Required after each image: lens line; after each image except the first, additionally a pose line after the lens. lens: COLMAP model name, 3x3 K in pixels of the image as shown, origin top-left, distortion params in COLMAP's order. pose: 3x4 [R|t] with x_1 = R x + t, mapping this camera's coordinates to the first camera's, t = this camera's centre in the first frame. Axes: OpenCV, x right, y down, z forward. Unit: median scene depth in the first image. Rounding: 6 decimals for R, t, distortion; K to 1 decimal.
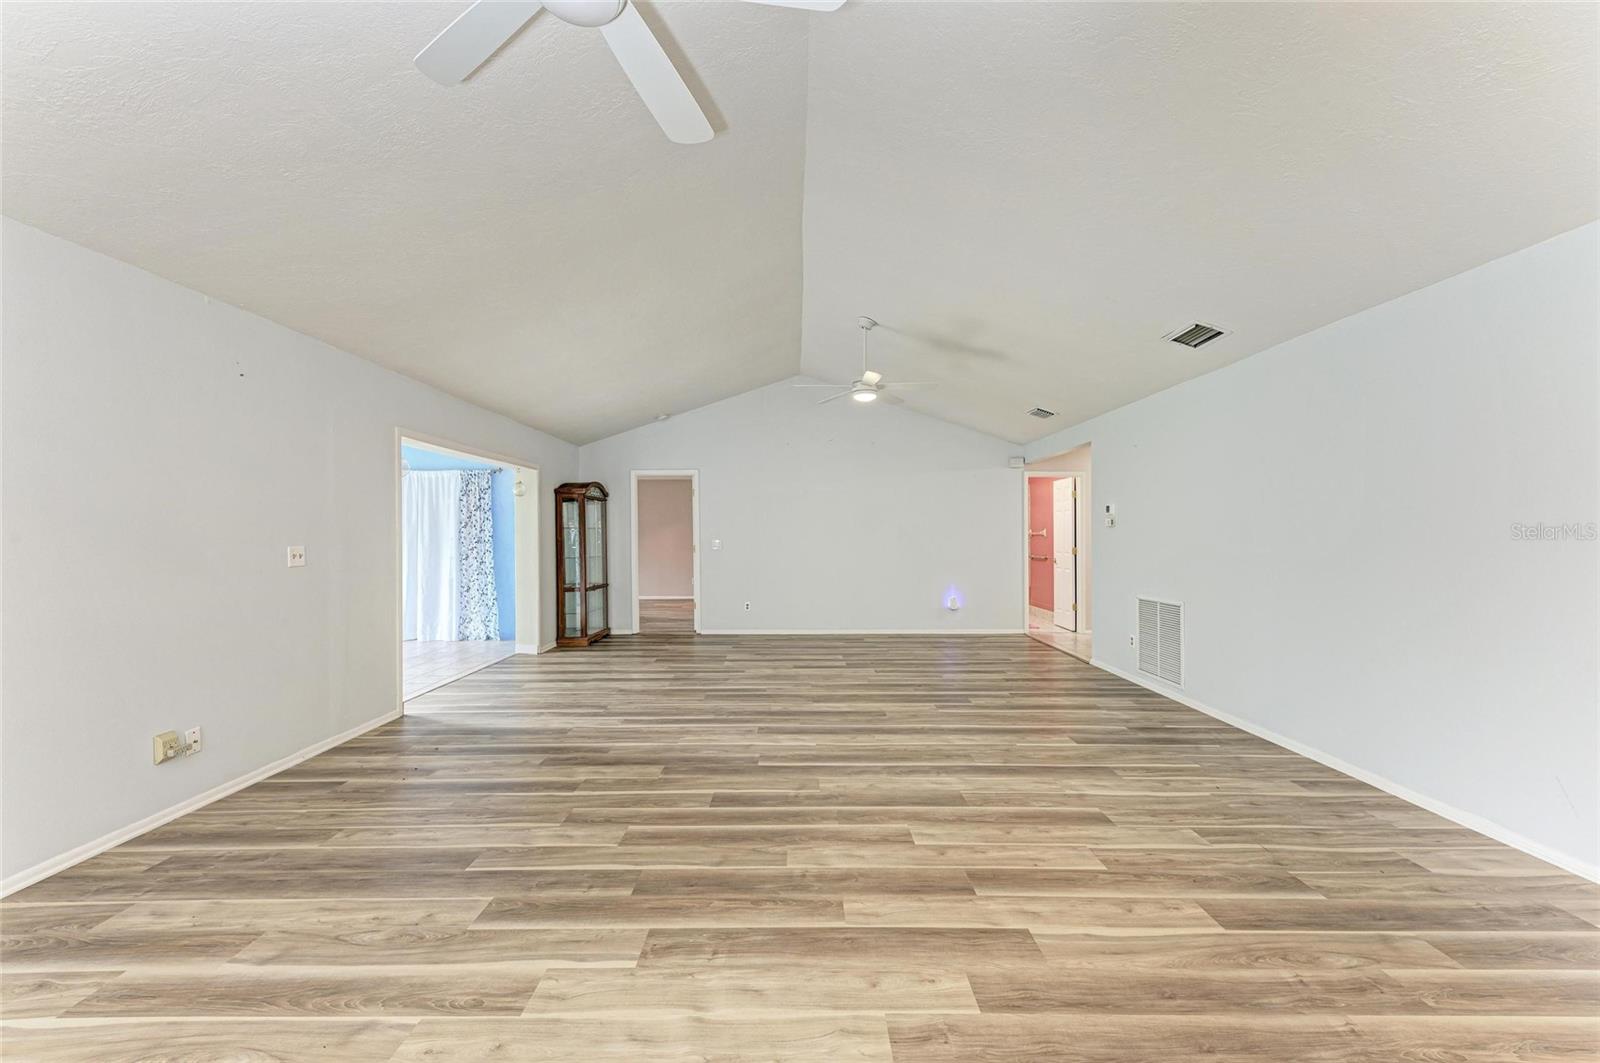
lens RADIAL K [[655.8, 0, 802.4], [0, 655.8, 536.6], [0, 0, 1]] dist [0.014994, -0.003973]
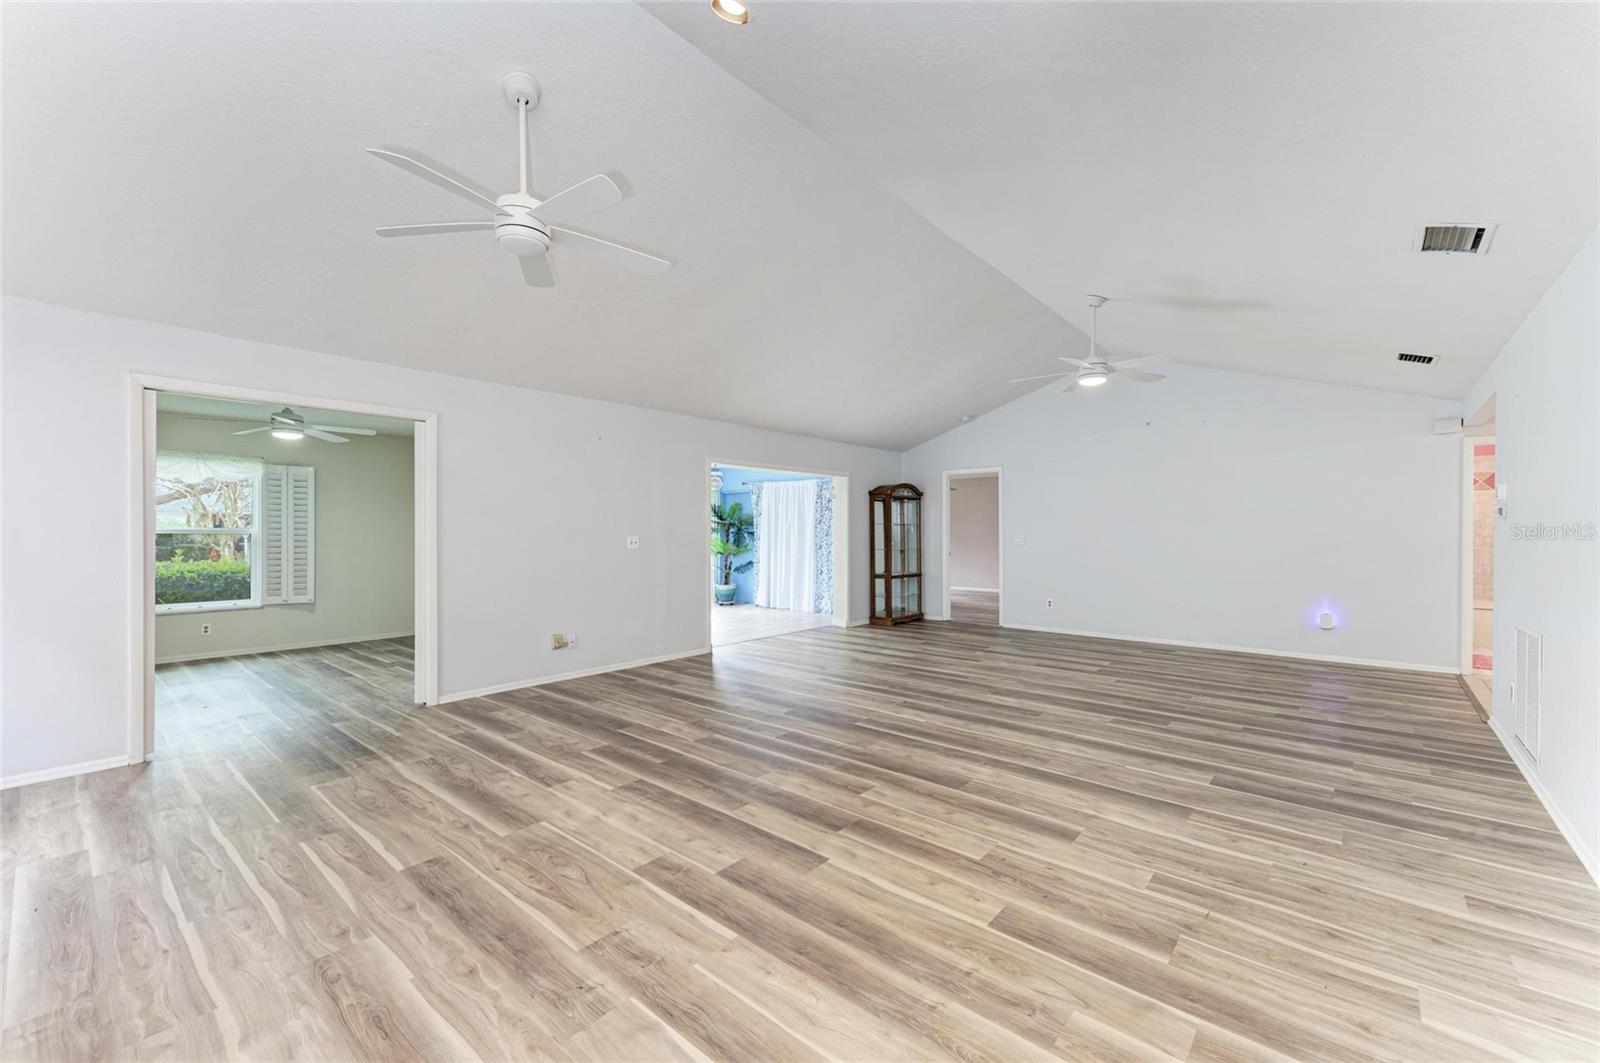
lens RADIAL K [[655.8, 0, 789.6], [0, 655.8, 534.2], [0, 0, 1]] dist [0.014994, -0.003973]
pose [[0.745852, 0.005817, -0.666086, 0.619274], [-0.003427, 0.999982, 0.004896, -0.000271], [0.666102, -0.001369, 0.745859, 0.035421]]
